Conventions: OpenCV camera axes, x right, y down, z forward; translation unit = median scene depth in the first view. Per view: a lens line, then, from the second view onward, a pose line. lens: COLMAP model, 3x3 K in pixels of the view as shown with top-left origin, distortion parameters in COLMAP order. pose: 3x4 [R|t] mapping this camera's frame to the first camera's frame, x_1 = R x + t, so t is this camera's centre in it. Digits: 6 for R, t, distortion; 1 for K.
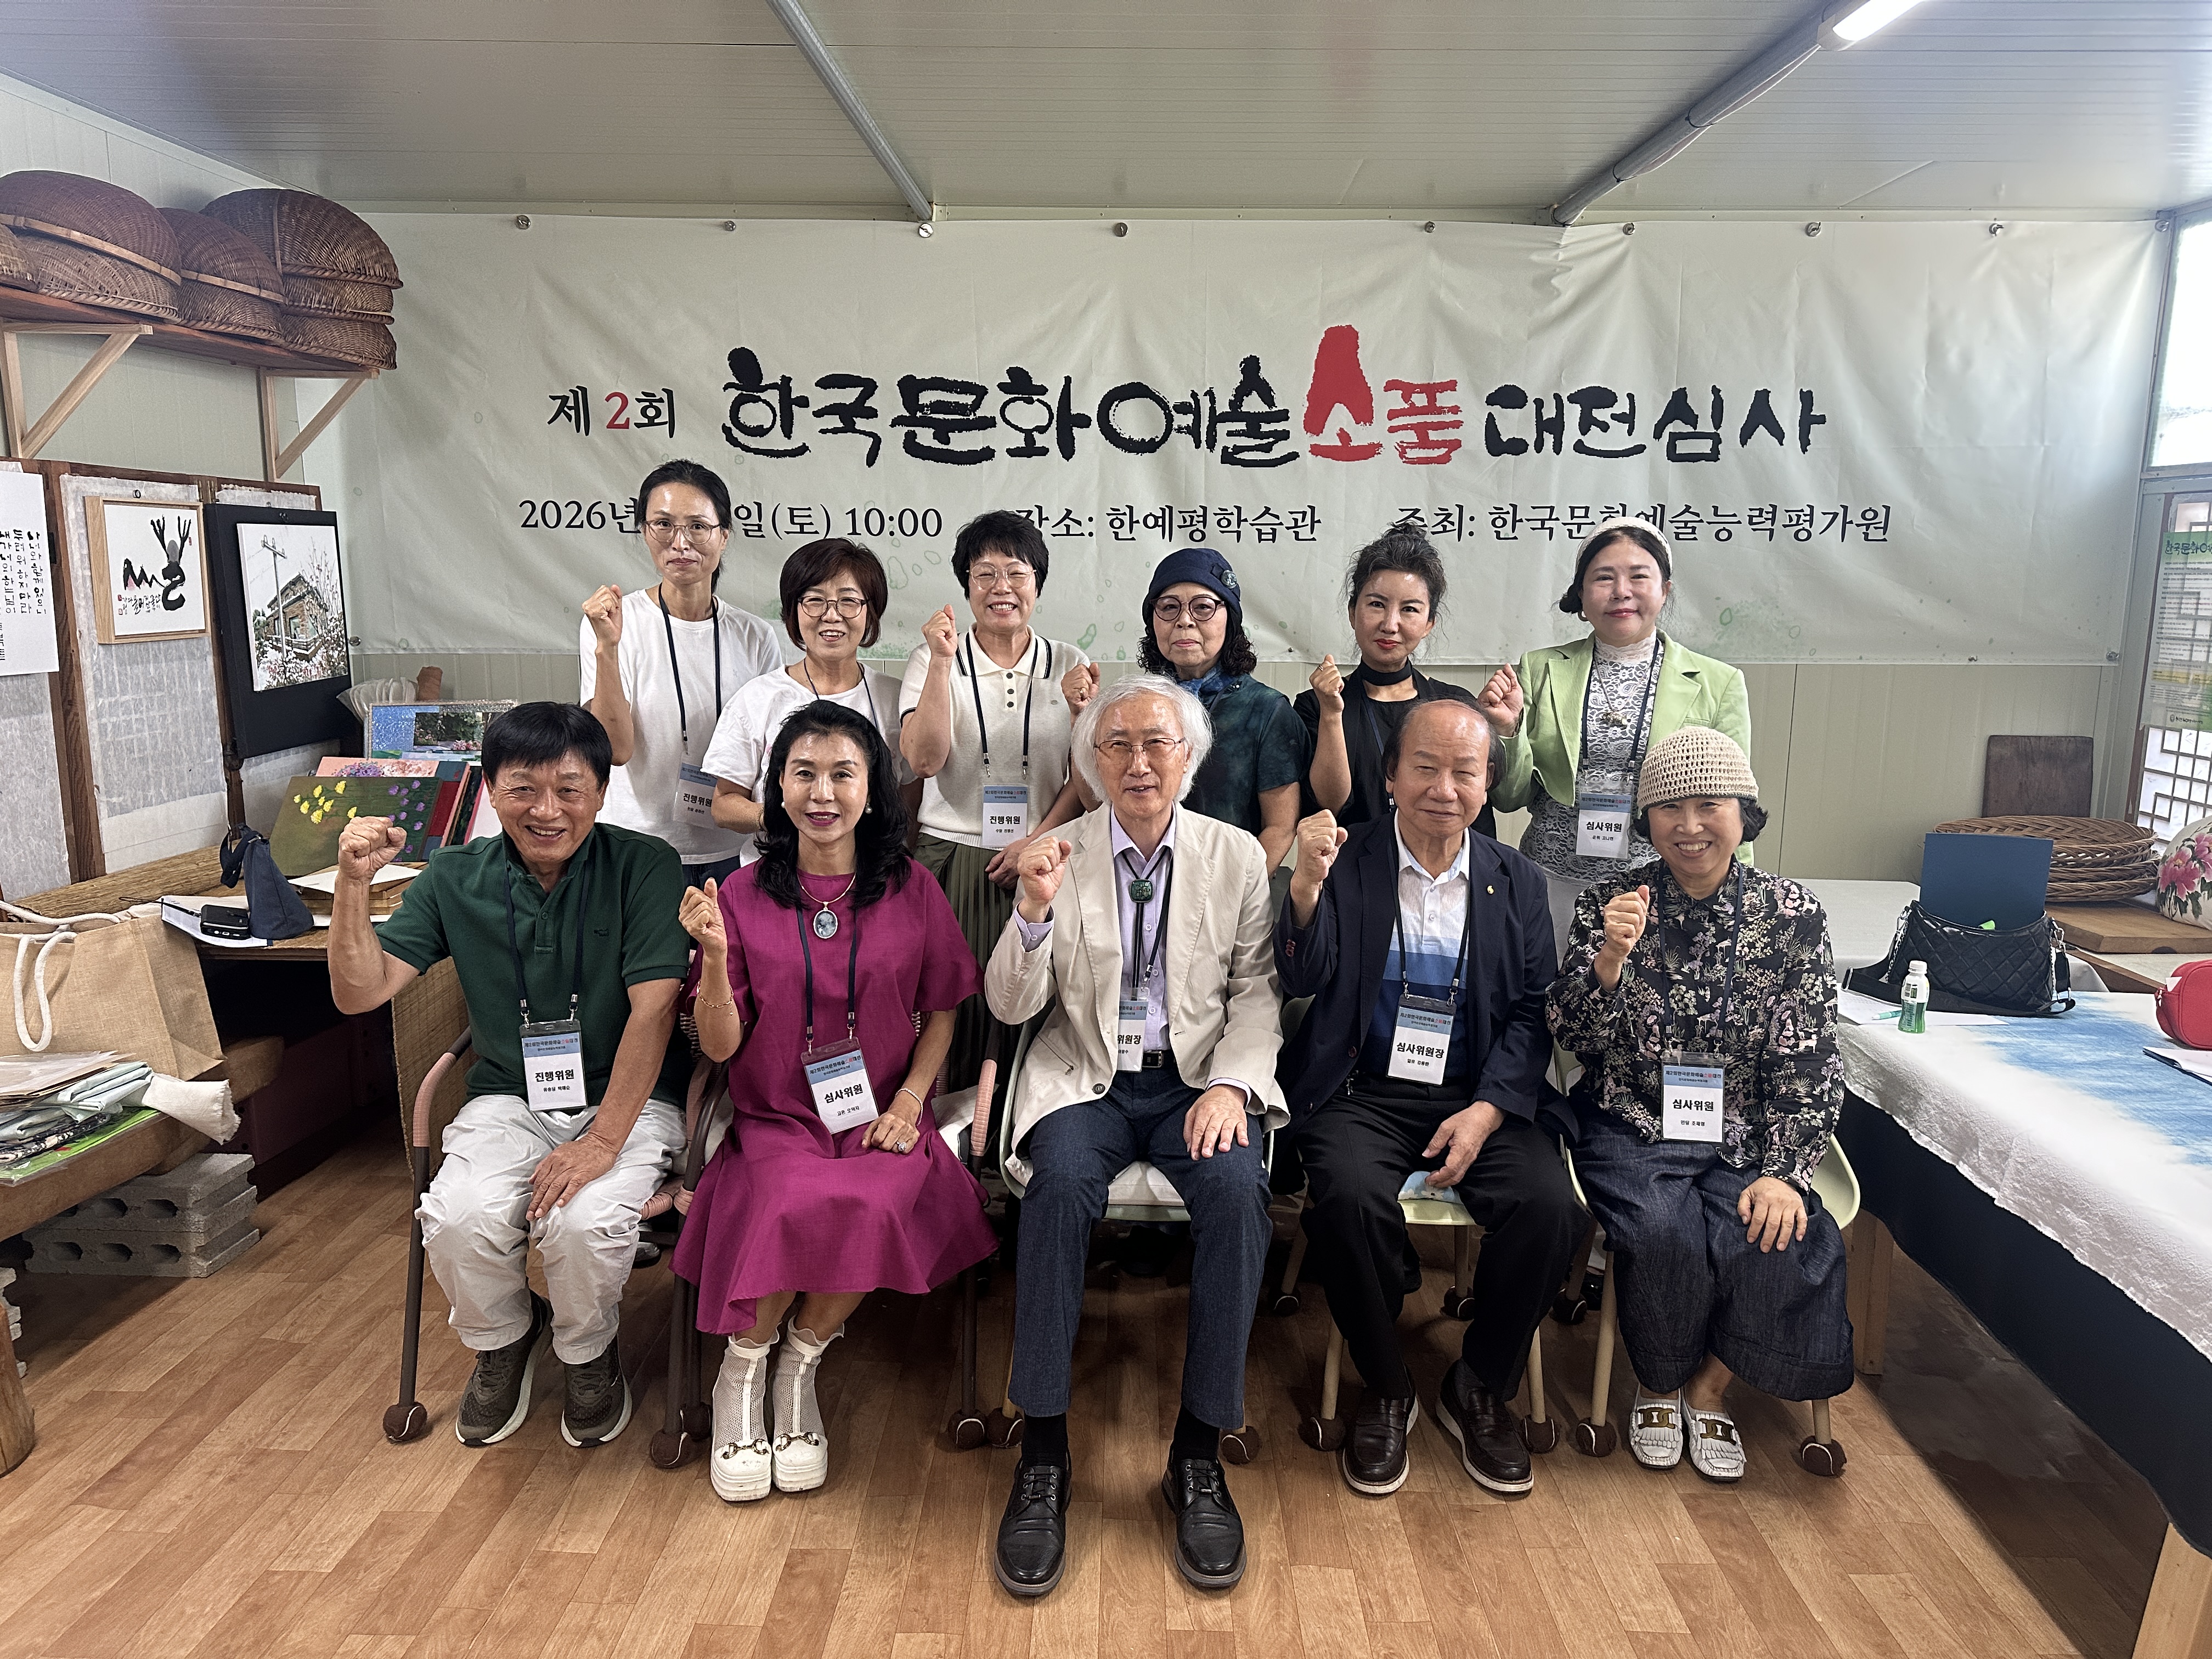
lens RADIAL K [[1502.7, 0, 1106.0], [0, 1502.7, 829.5], [0, 0, 1]] dist [0.123257, -0.165461]
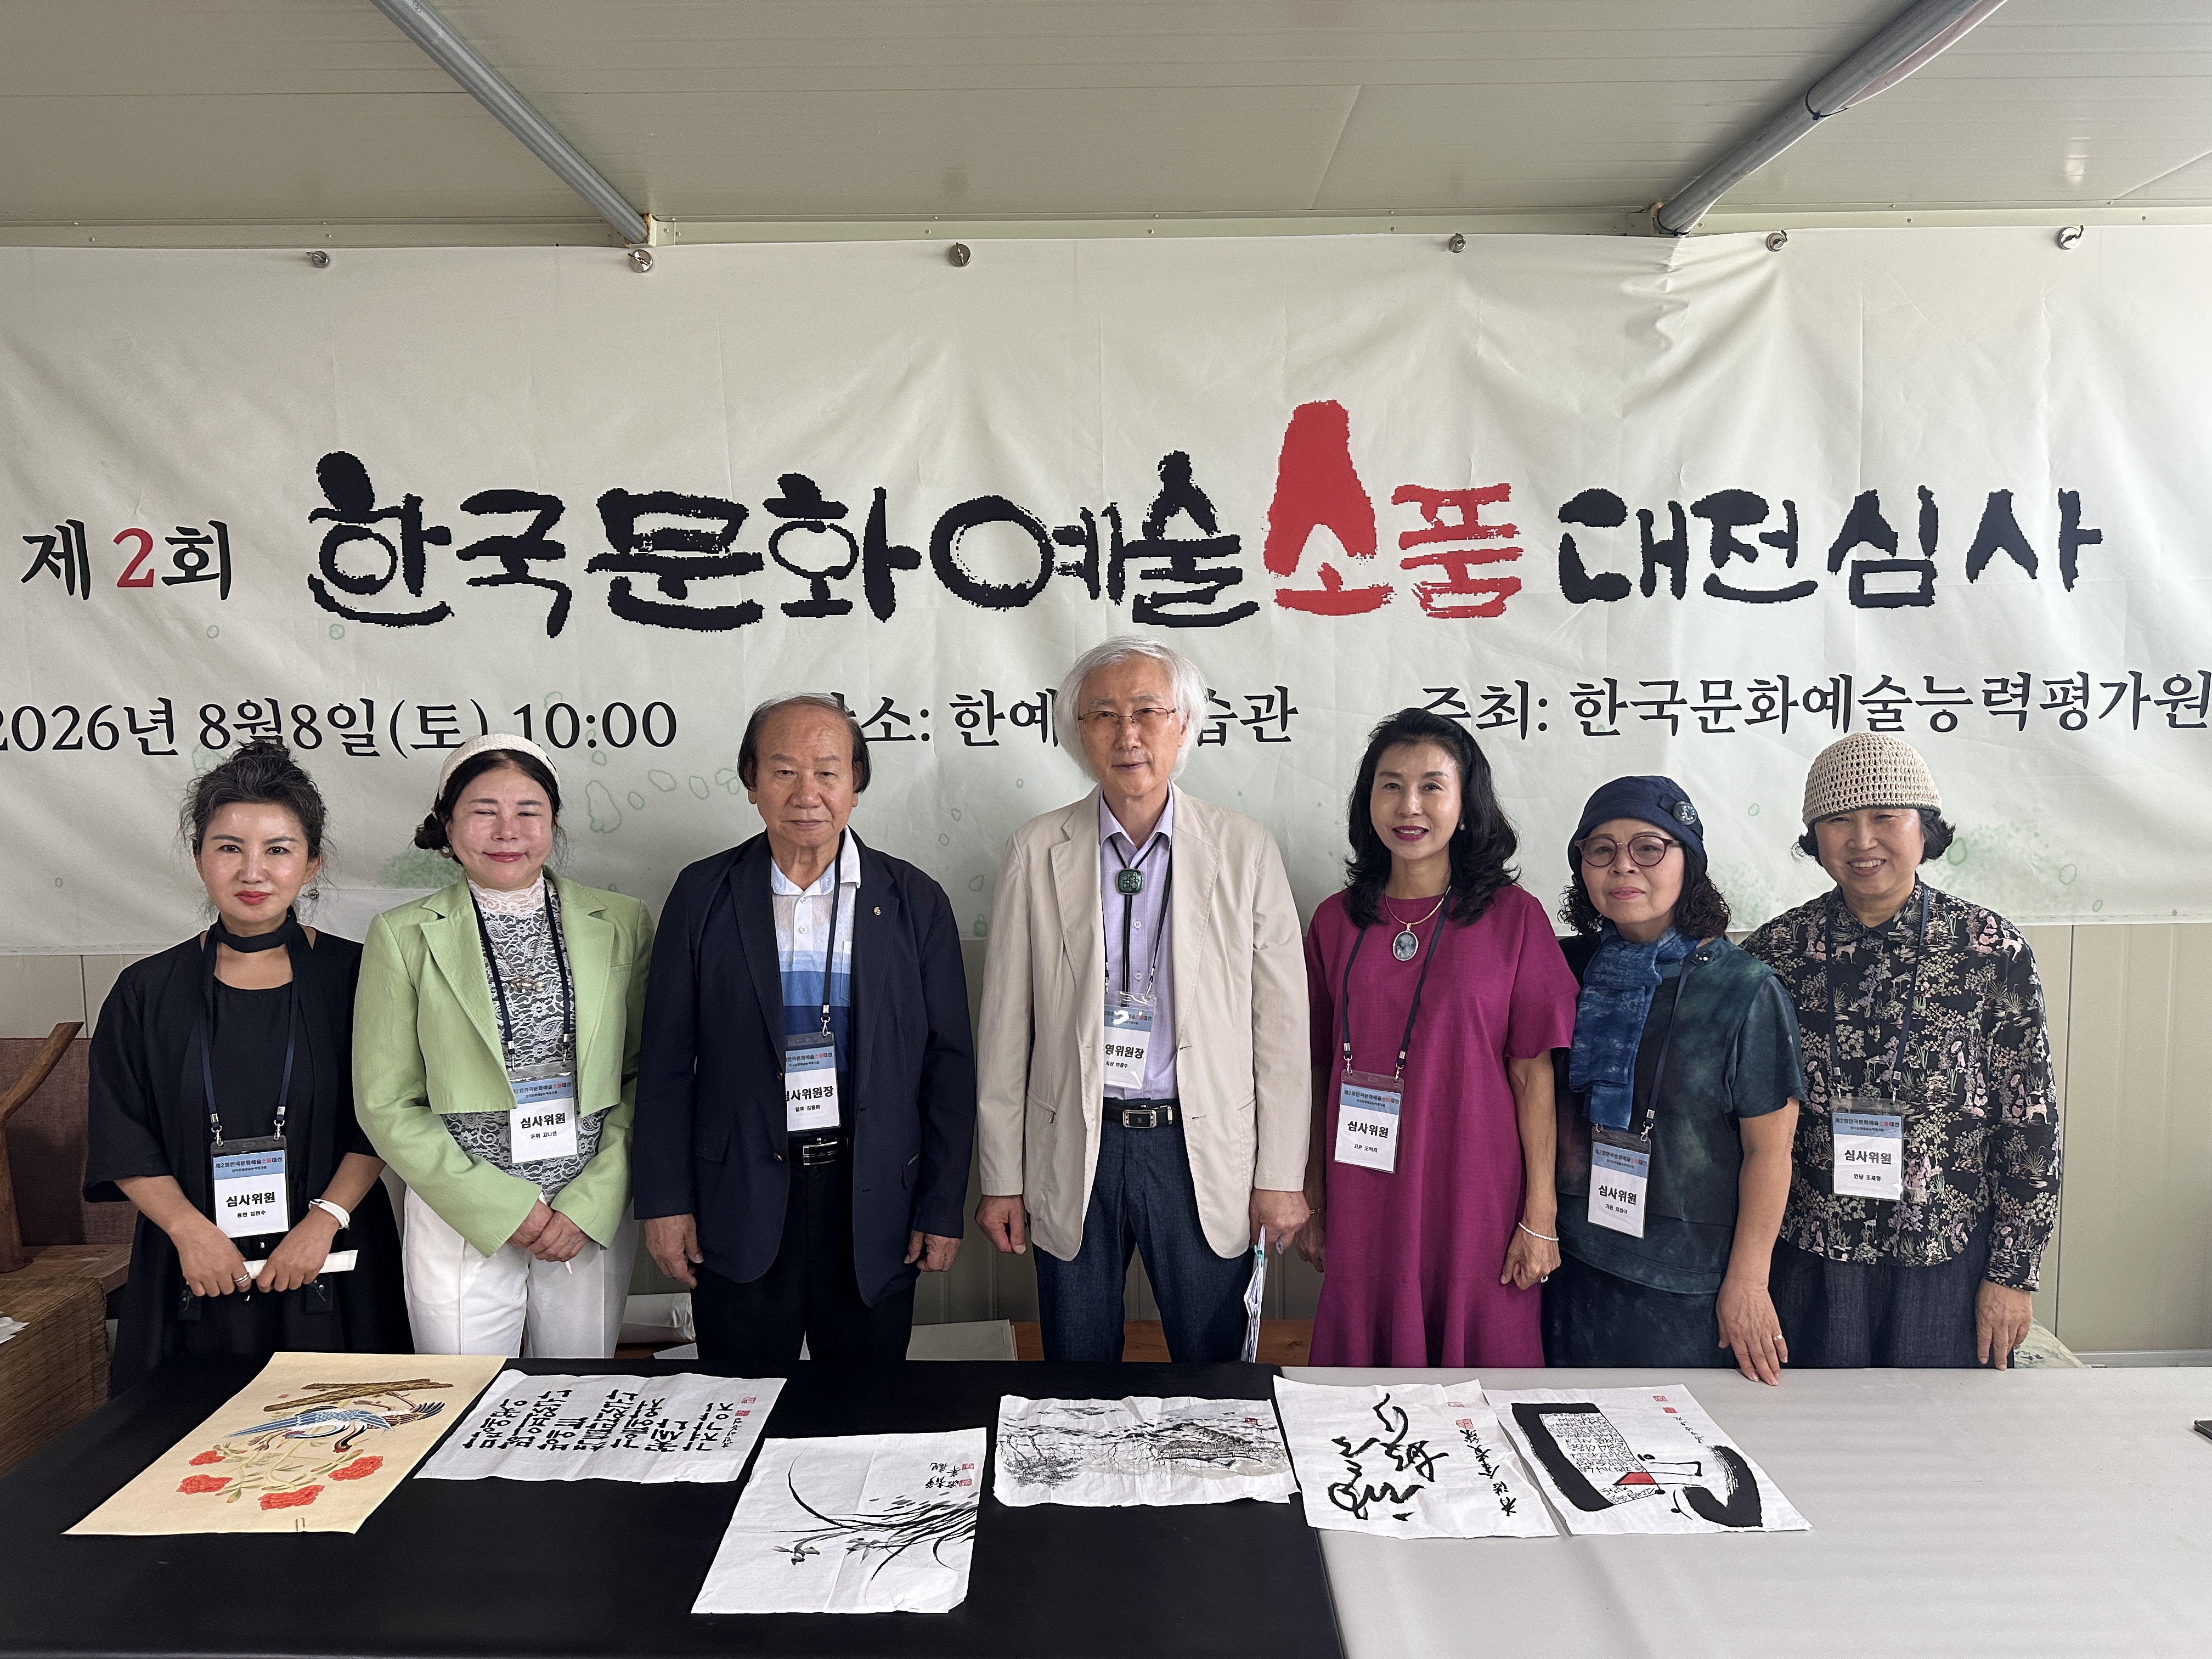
lens RADIAL K [[1197.1, 0, 1095.8], [0, 1197.1, 825.3], [0, 0, 1]] dist [0.088235, -0.080196]
pose [[0.999539, -0.022983, 0.019823, 0.049365], [0.024777, 0.995109, -0.095622, -0.113188], [-0.017529, 0.096069, 0.995220, 0.522713]]
